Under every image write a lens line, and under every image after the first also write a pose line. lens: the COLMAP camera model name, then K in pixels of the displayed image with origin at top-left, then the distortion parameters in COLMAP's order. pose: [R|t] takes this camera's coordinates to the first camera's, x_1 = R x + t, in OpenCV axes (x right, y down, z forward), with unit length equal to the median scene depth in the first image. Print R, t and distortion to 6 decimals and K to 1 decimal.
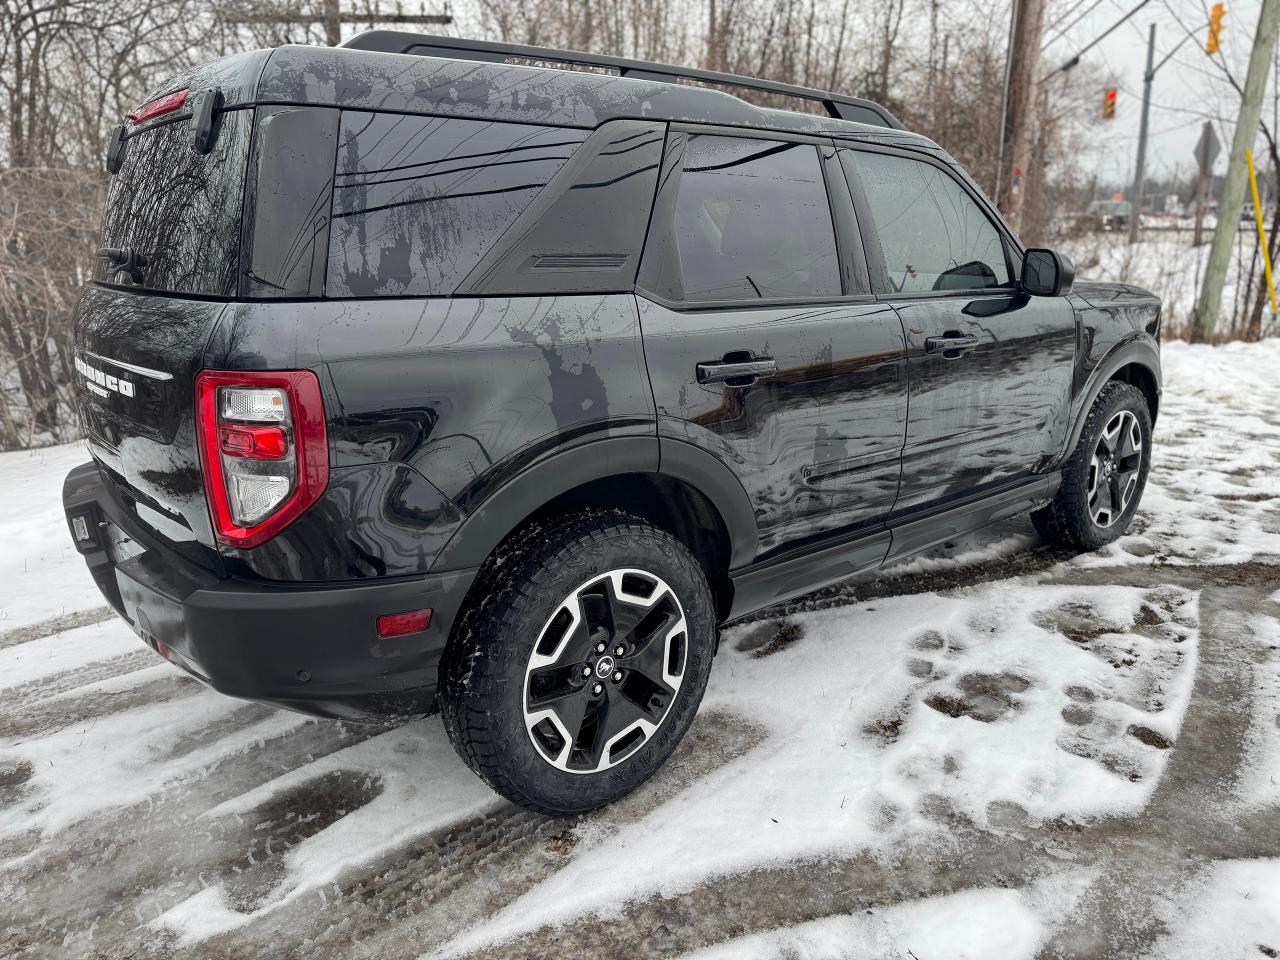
lens RADIAL K [[912.4, 0, 637.8], [0, 912.4, 491.7], [0, 0, 1]] dist [0.037360, -0.042485]
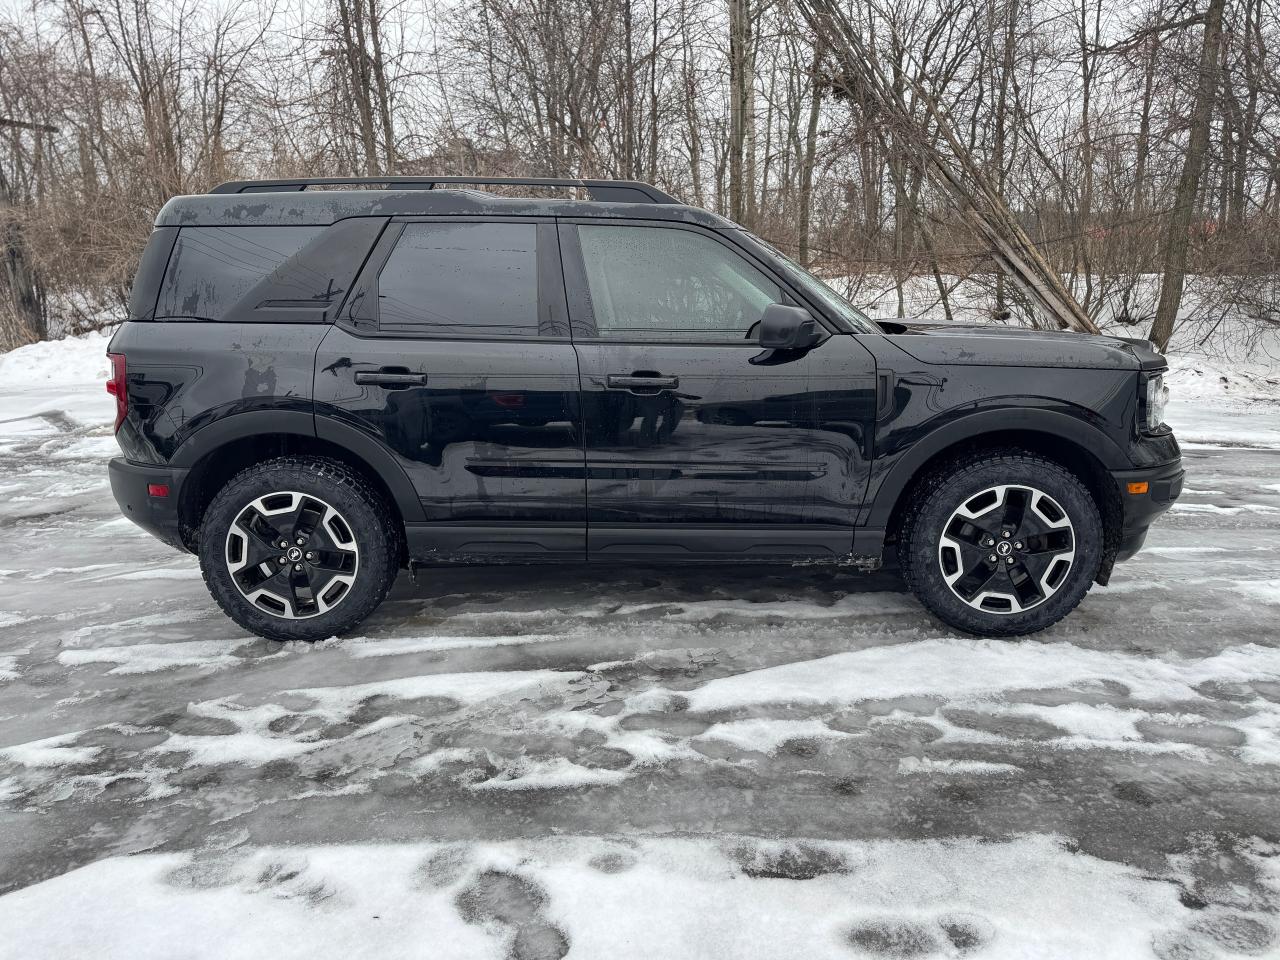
lens RADIAL K [[912.4, 0, 643.5], [0, 912.4, 469.2], [0, 0, 1]] dist [0.037360, -0.042485]
pose [[0.749634, 0.137203, -0.647475, 1.465030], [-0.176532, 0.984286, 0.004188, -0.073621], [0.637876, 0.111161, 0.762075, 0.158032]]
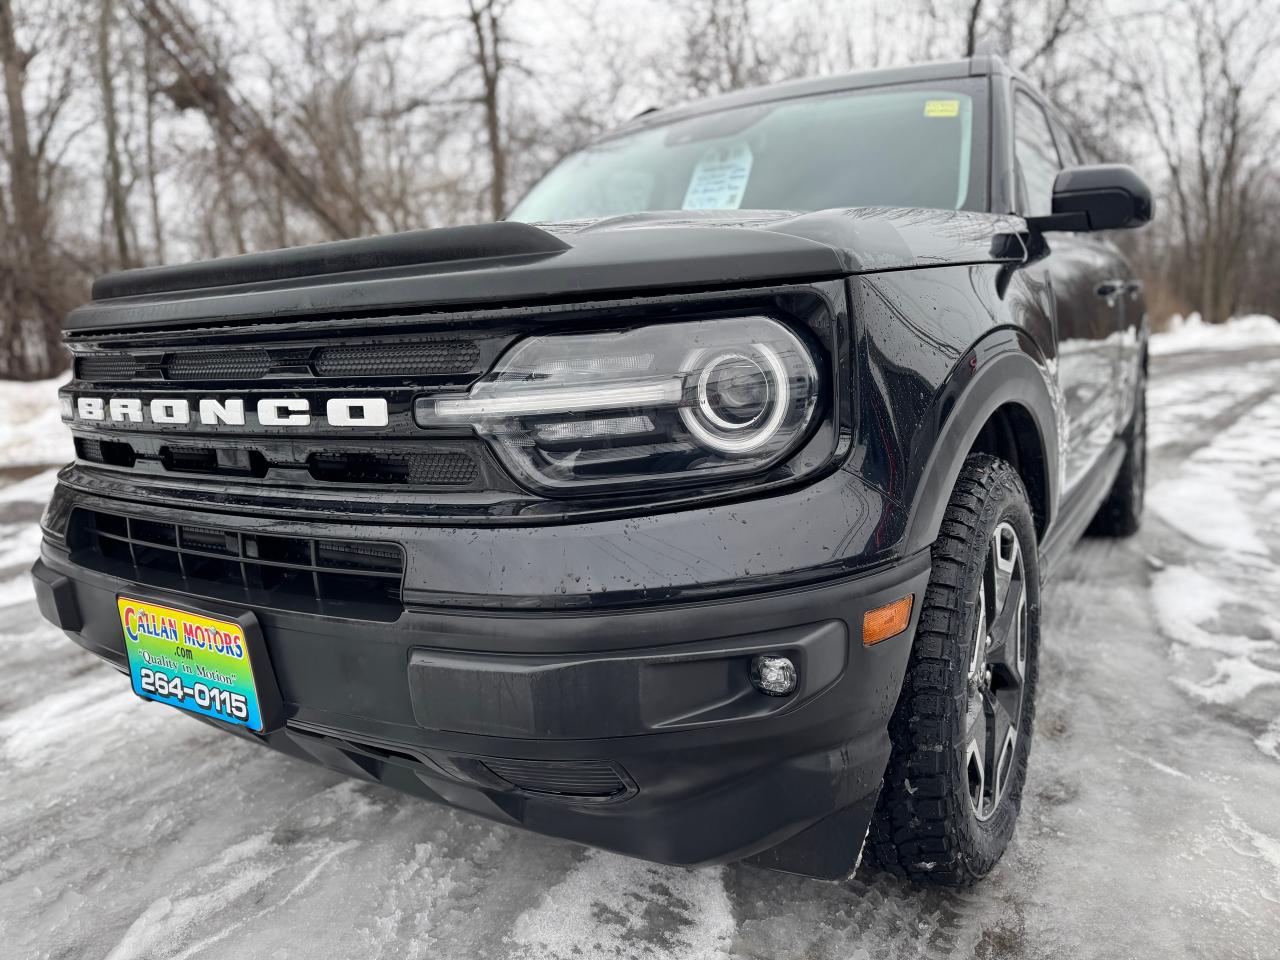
lens RADIAL K [[912.4, 0, 644.4], [0, 912.4, 483.5], [0, 0, 1]] dist [0.037360, -0.042485]
pose [[0.968715, -0.065985, 0.239244, -0.757286], [0.093325, 0.990104, -0.104802, 0.221453], [-0.229961, 0.123851, 0.965287, -0.048128]]
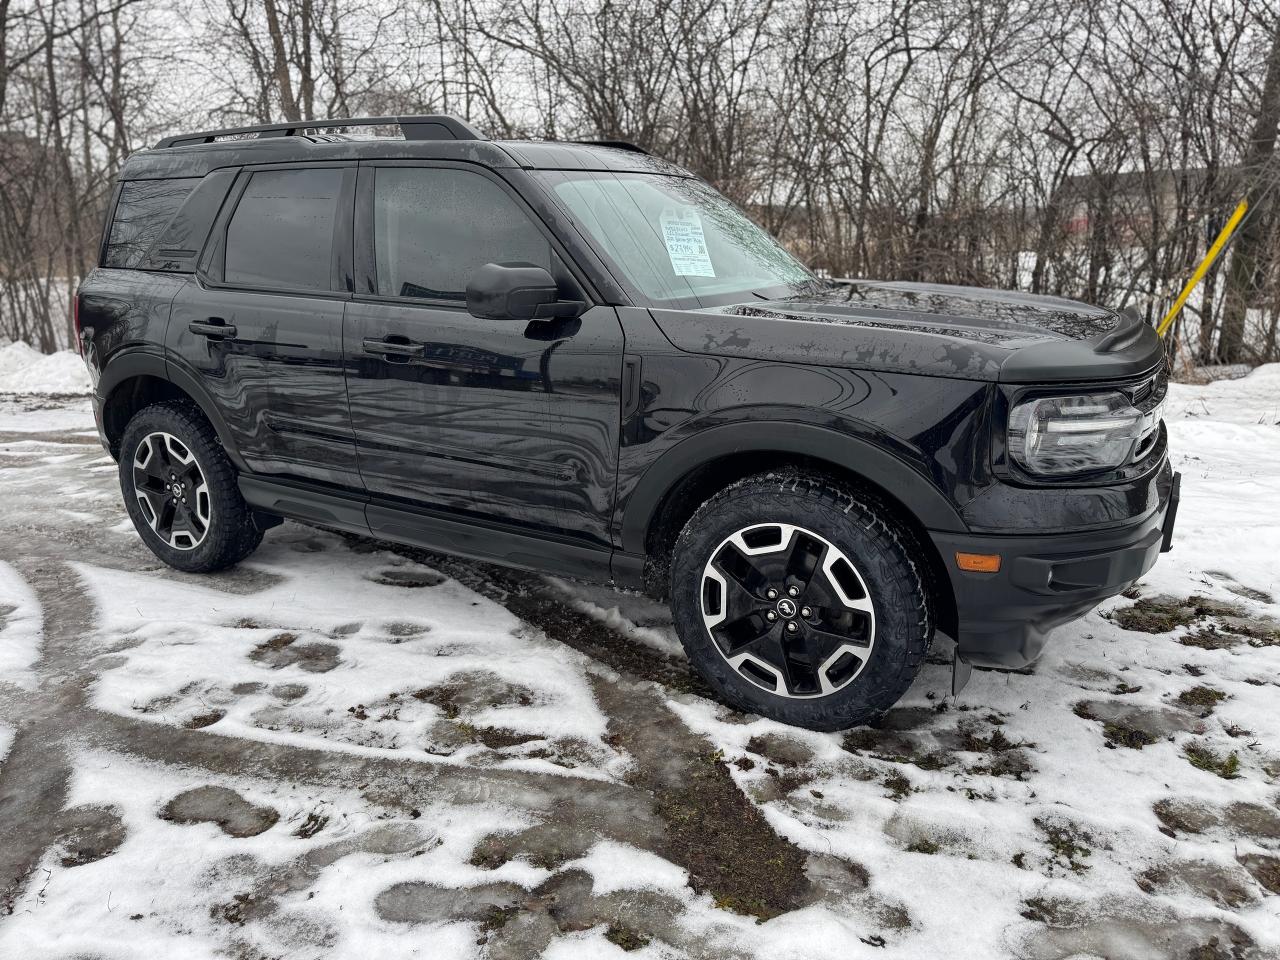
lens RADIAL K [[912.4, 0, 633.7], [0, 912.4, 488.1], [0, 0, 1]] dist [0.037360, -0.042485]
pose [[0.329224, 0.264476, -0.906457, 1.862261], [-0.248702, 0.950365, 0.186959, -0.358810], [0.910911, 0.163887, 0.378659, 1.154719]]
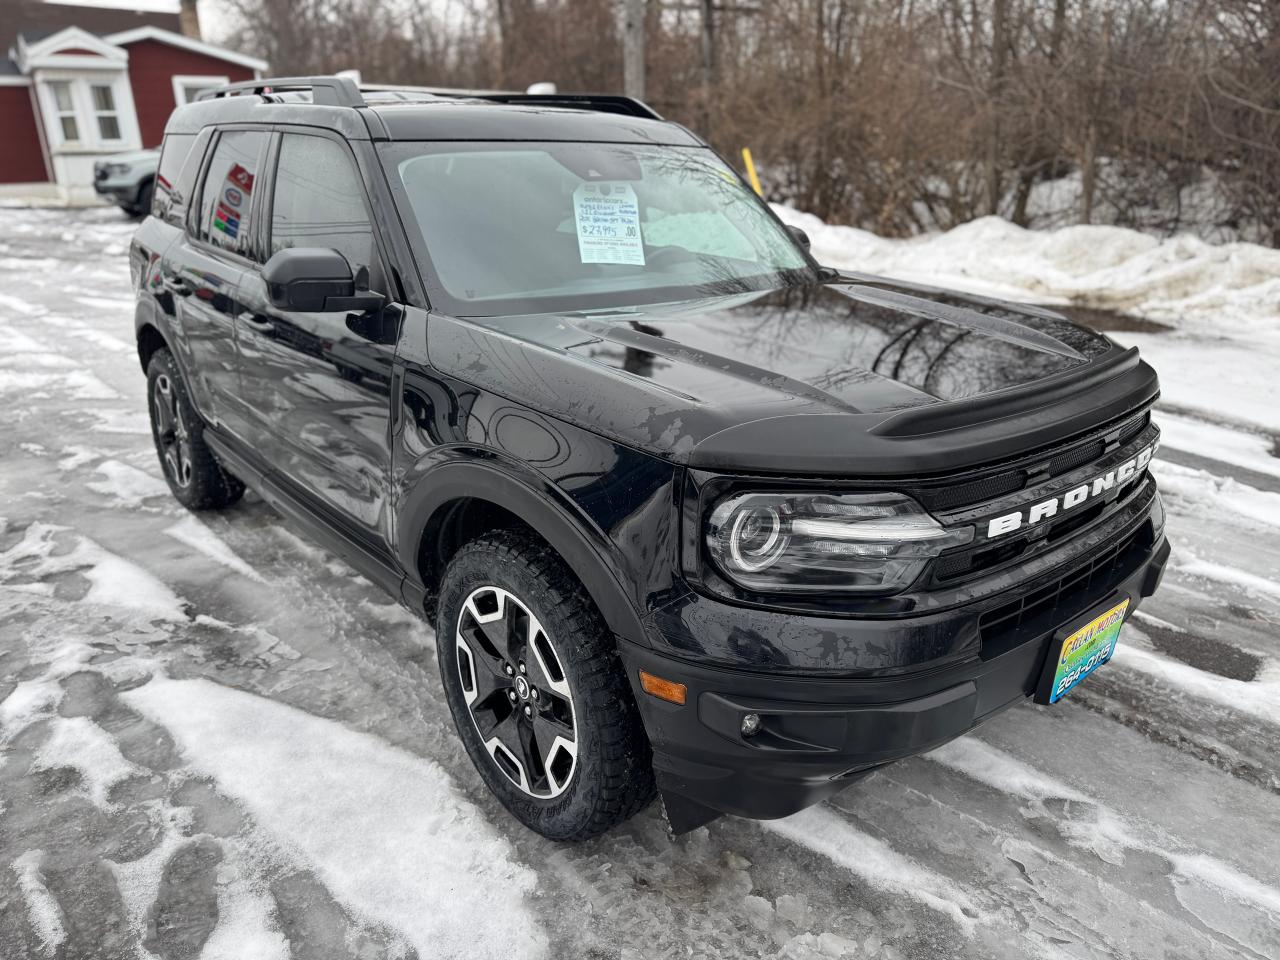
lens RADIAL K [[912.4, 0, 633.2], [0, 912.4, 481.6], [0, 0, 1]] dist [0.037360, -0.042485]
pose [[0.000387, 0.349617, -0.936893, 1.761143], [-0.278031, 0.899991, 0.335732, -0.603631], [0.960572, 0.260355, 0.097552, 1.754938]]
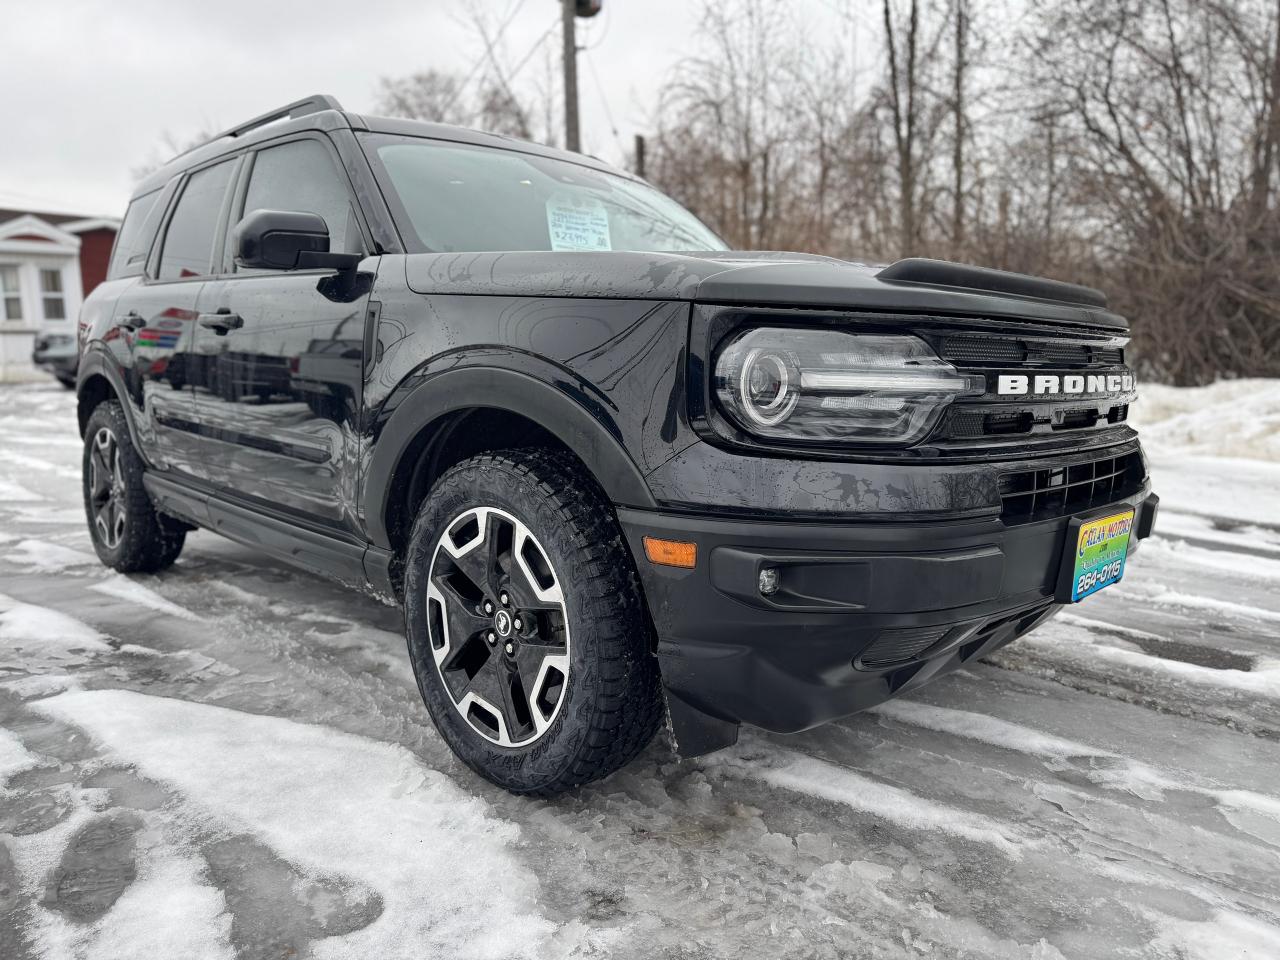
lens RADIAL K [[912.4, 0, 636.0], [0, 912.4, 480.2], [0, 0, 1]] dist [0.037360, -0.042485]
pose [[0.072710, 0.144742, -0.986794, 1.786064], [-0.283298, 0.951656, 0.118714, -0.317356], [0.956272, 0.270925, 0.110200, 1.782049]]
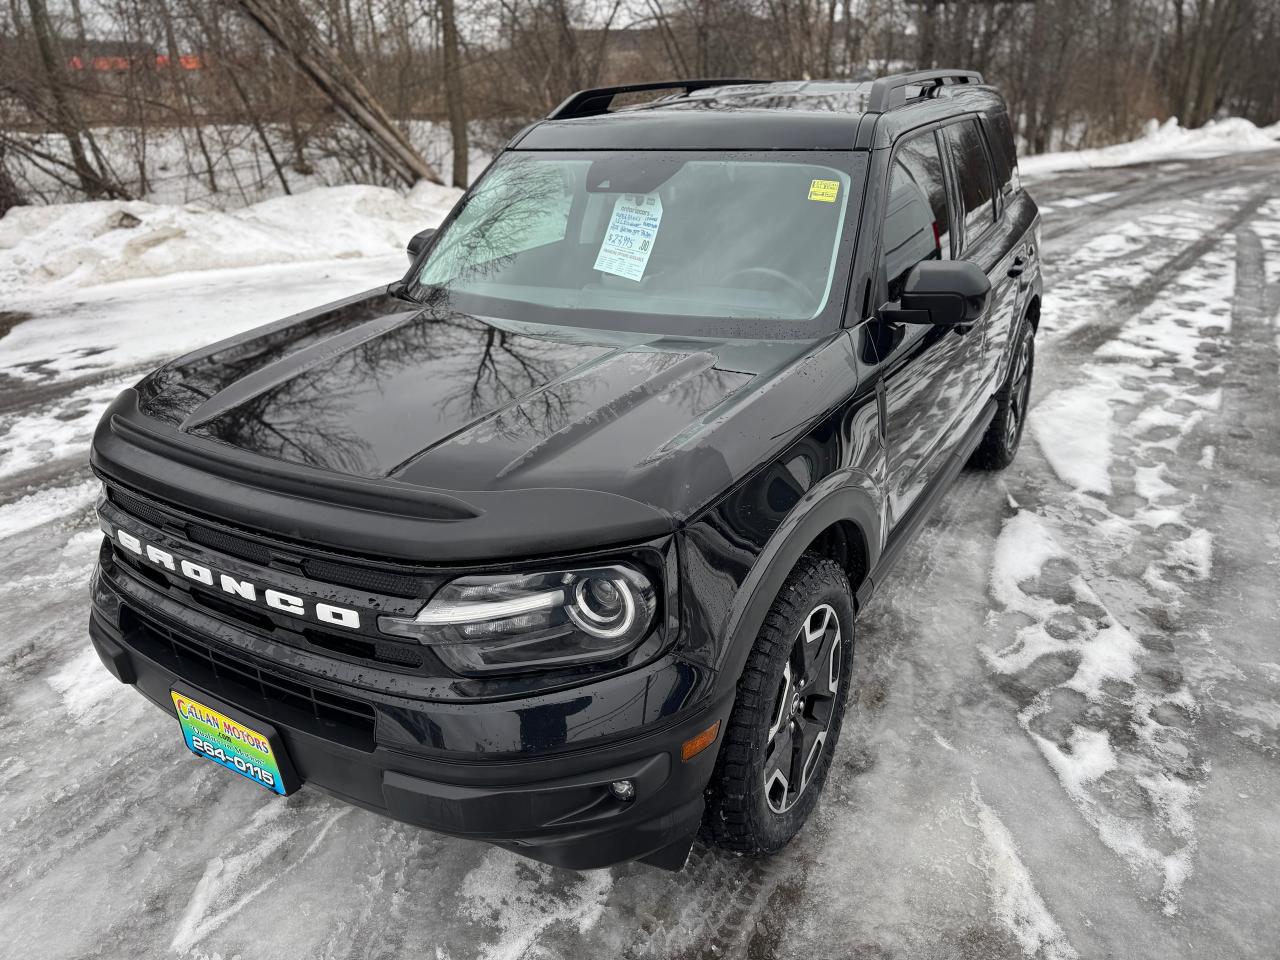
lens RADIAL K [[912.4, 0, 633.5], [0, 912.4, 480.8], [0, 0, 1]] dist [0.037360, -0.042485]
pose [[0.962930, -0.114115, 0.244425, -0.725255], [0.084364, 0.988058, 0.128937, -0.079780], [-0.256219, -0.103537, 0.961058, -0.293334]]
